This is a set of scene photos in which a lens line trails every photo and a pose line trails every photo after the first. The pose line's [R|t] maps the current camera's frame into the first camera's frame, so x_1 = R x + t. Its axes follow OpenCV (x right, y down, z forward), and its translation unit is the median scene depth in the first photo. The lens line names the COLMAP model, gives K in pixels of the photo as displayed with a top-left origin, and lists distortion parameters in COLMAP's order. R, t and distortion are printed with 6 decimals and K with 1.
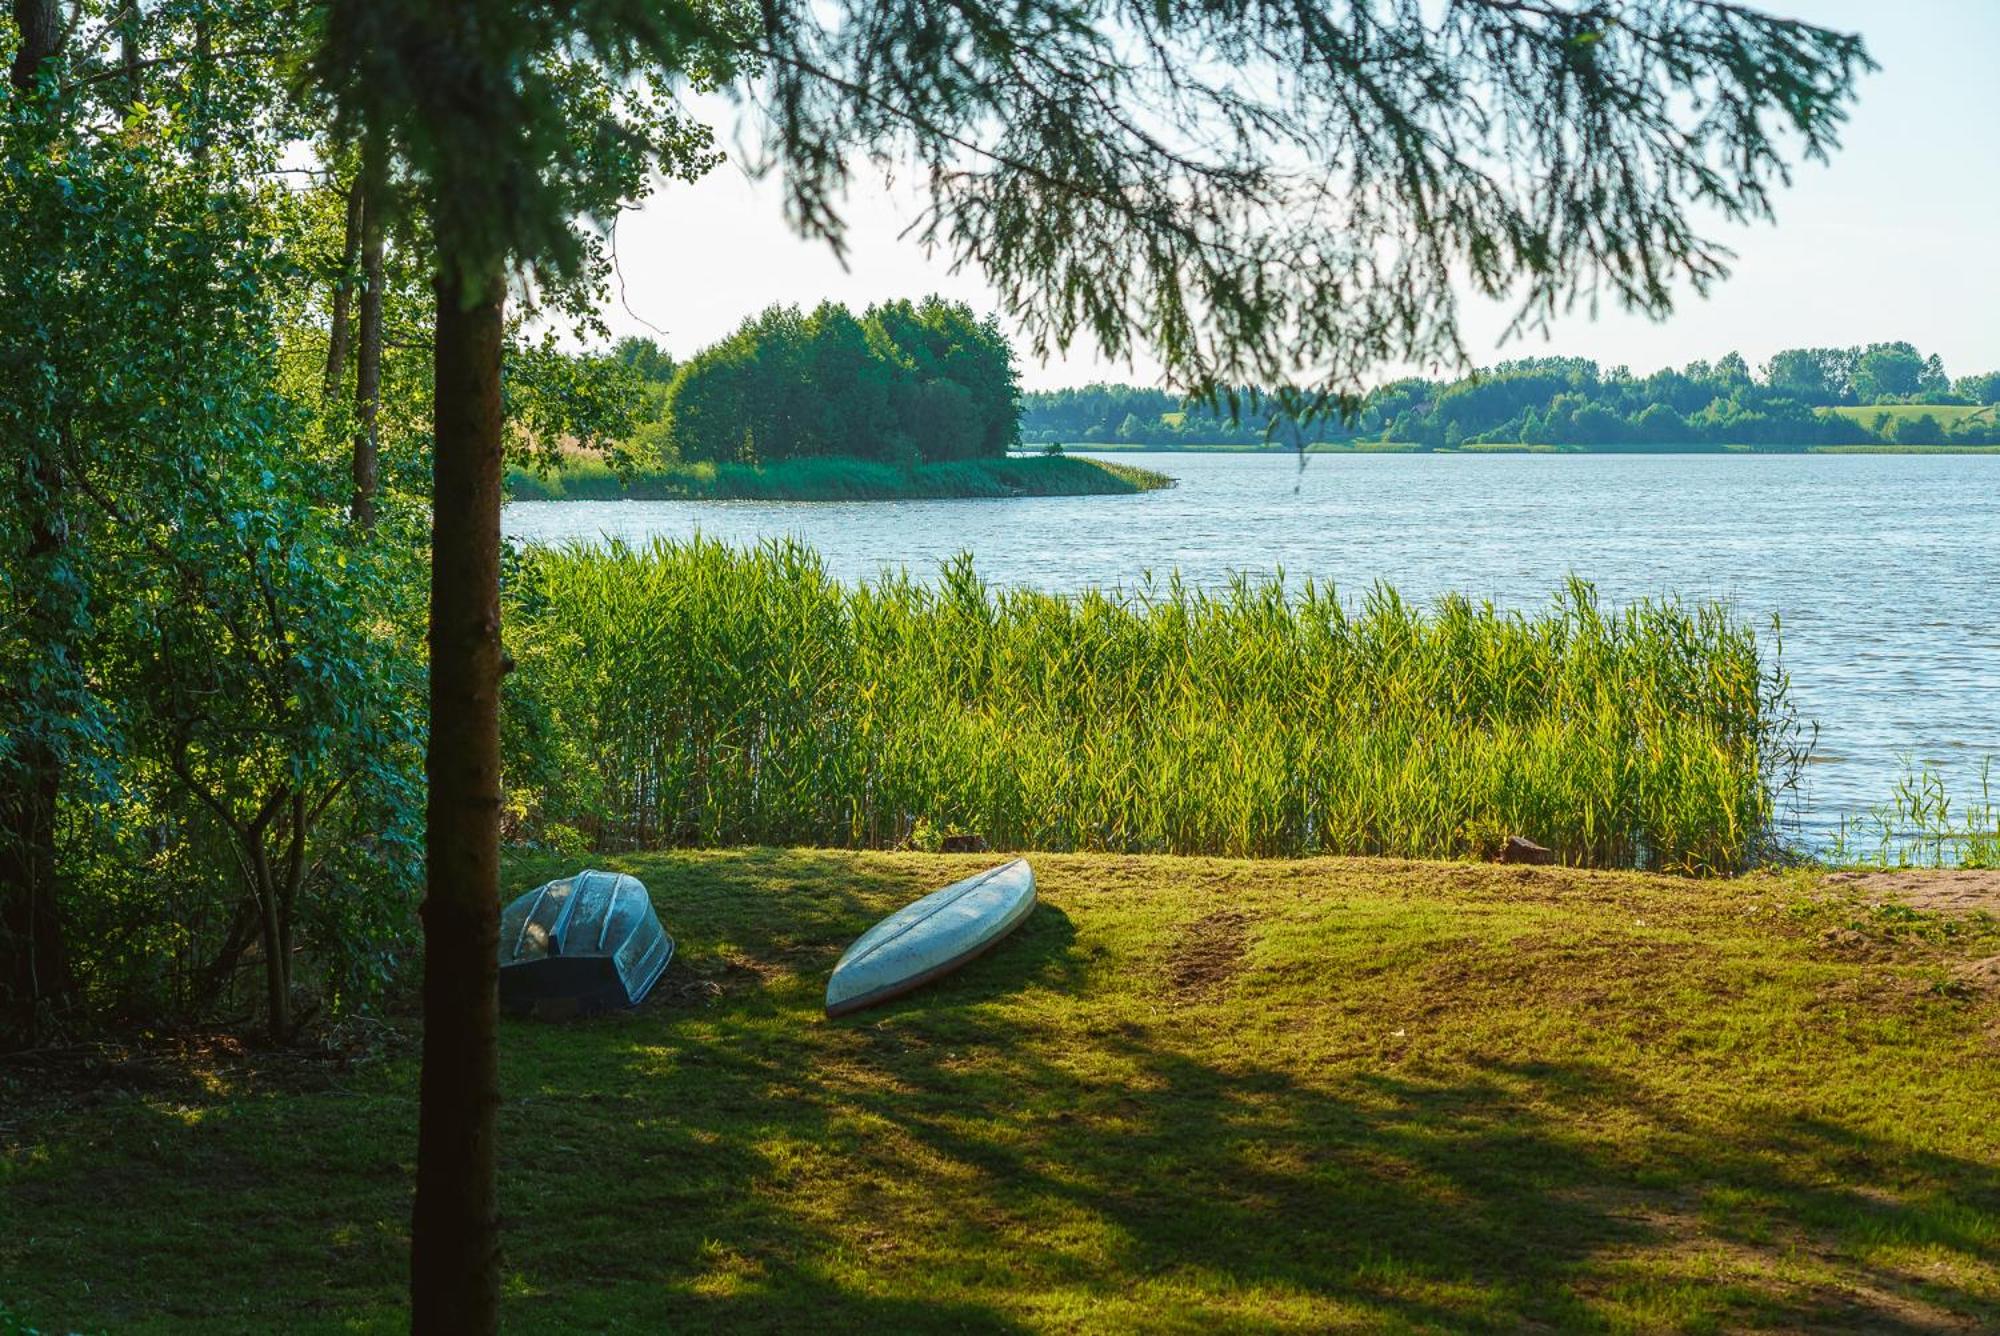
lens RADIAL K [[4042.8, 0, 999.9], [0, 4042.8, 667.5], [0, 0, 1]] dist [0.042715, 0.000000]
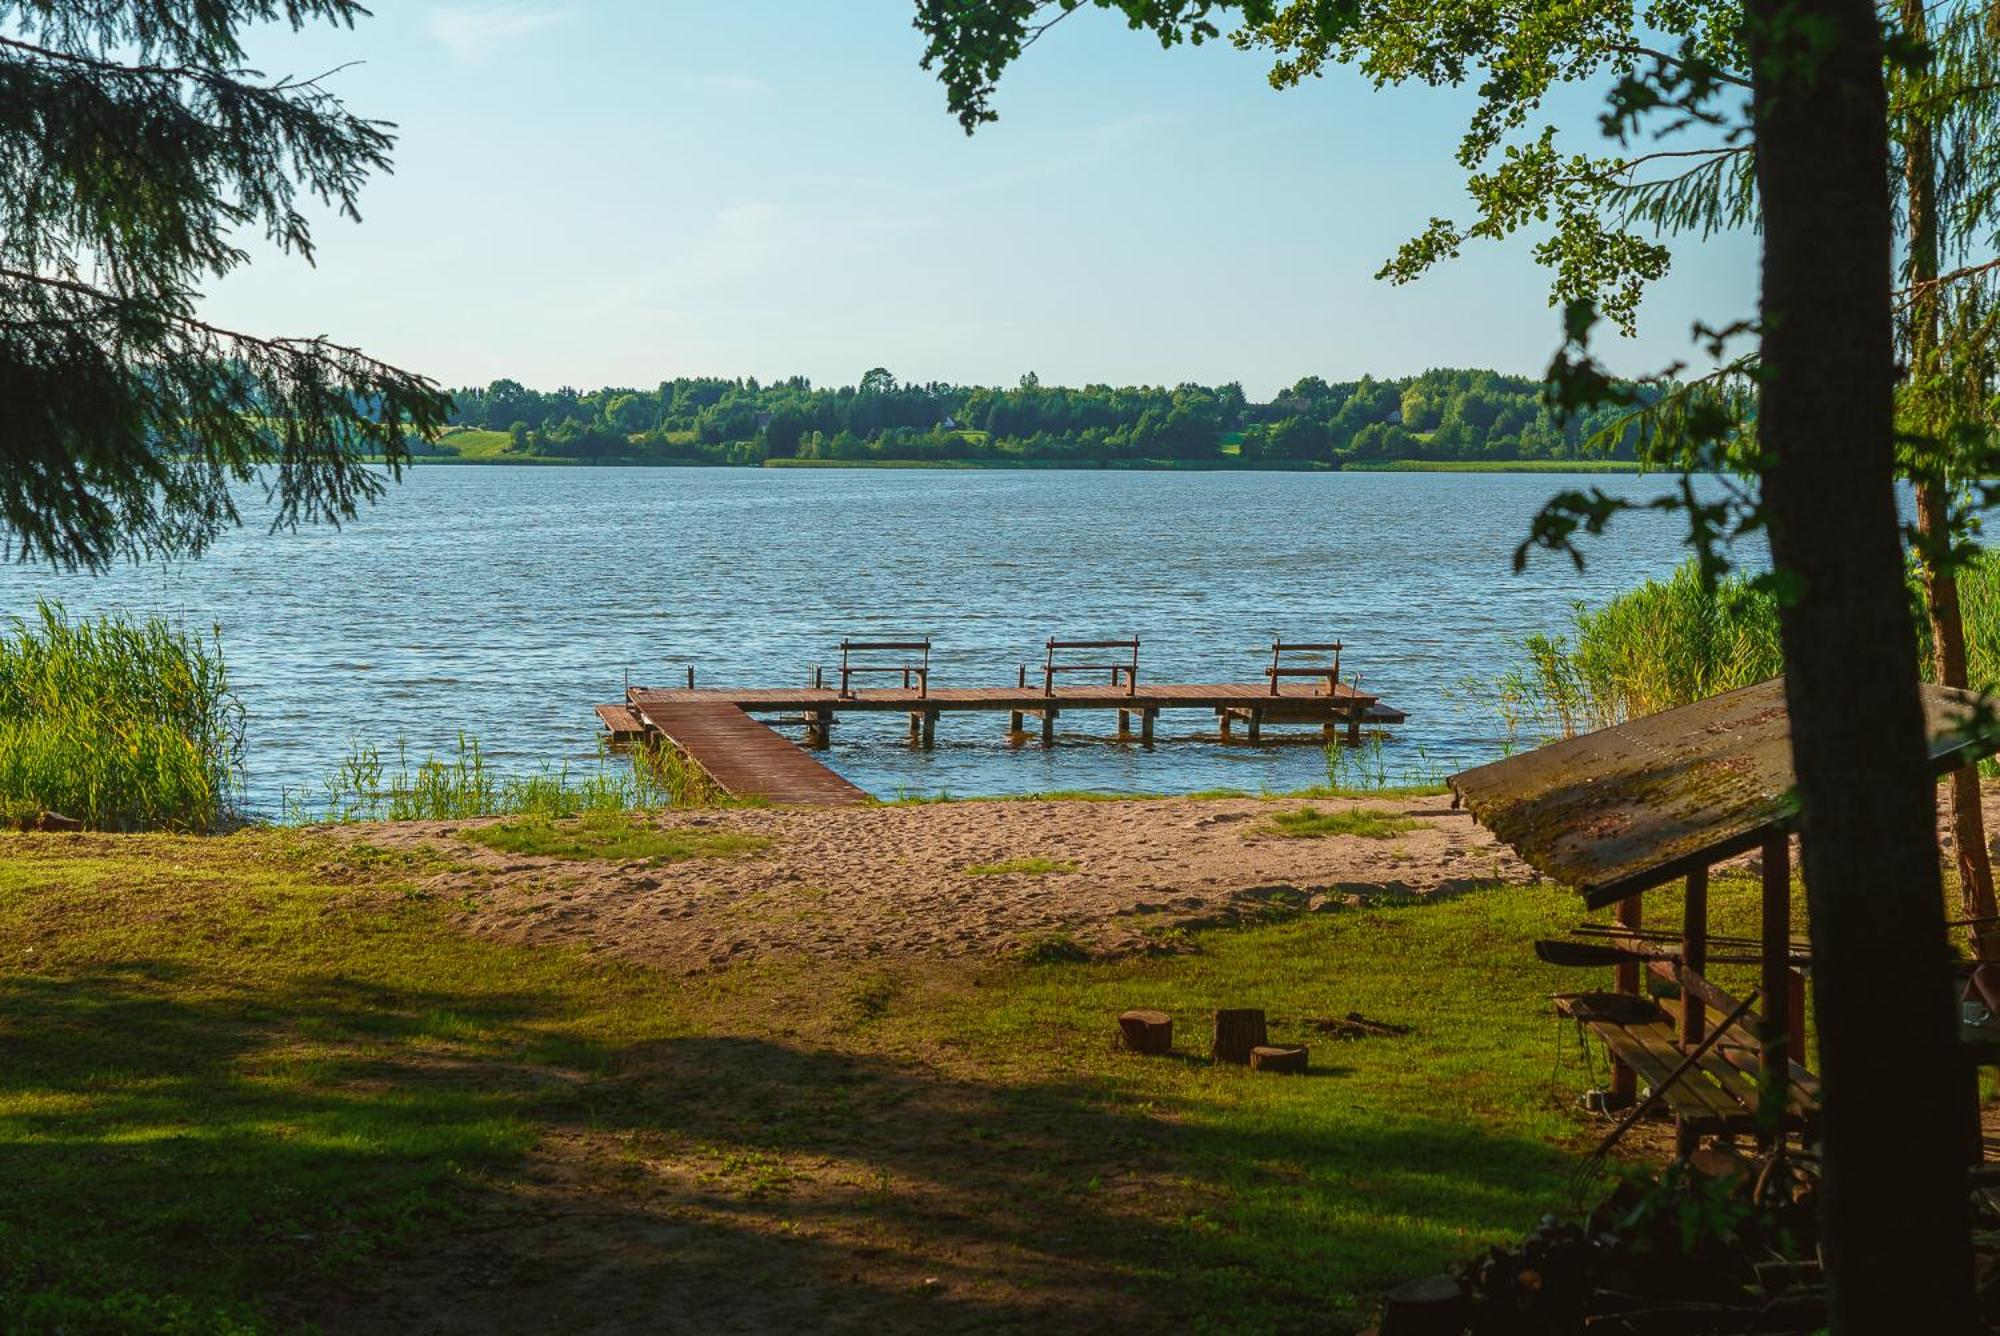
lens RADIAL K [[4042.8, 0, 998.0], [0, 4042.8, 668.3], [0, 0, 1]] dist [0.042715, 0.000000]
pose [[0.916809, -0.027330, 0.398390, -0.137868], [0.025800, 0.999625, 0.009202, -0.009758], [-0.398492, 0.001841, 0.917170, -0.381125]]
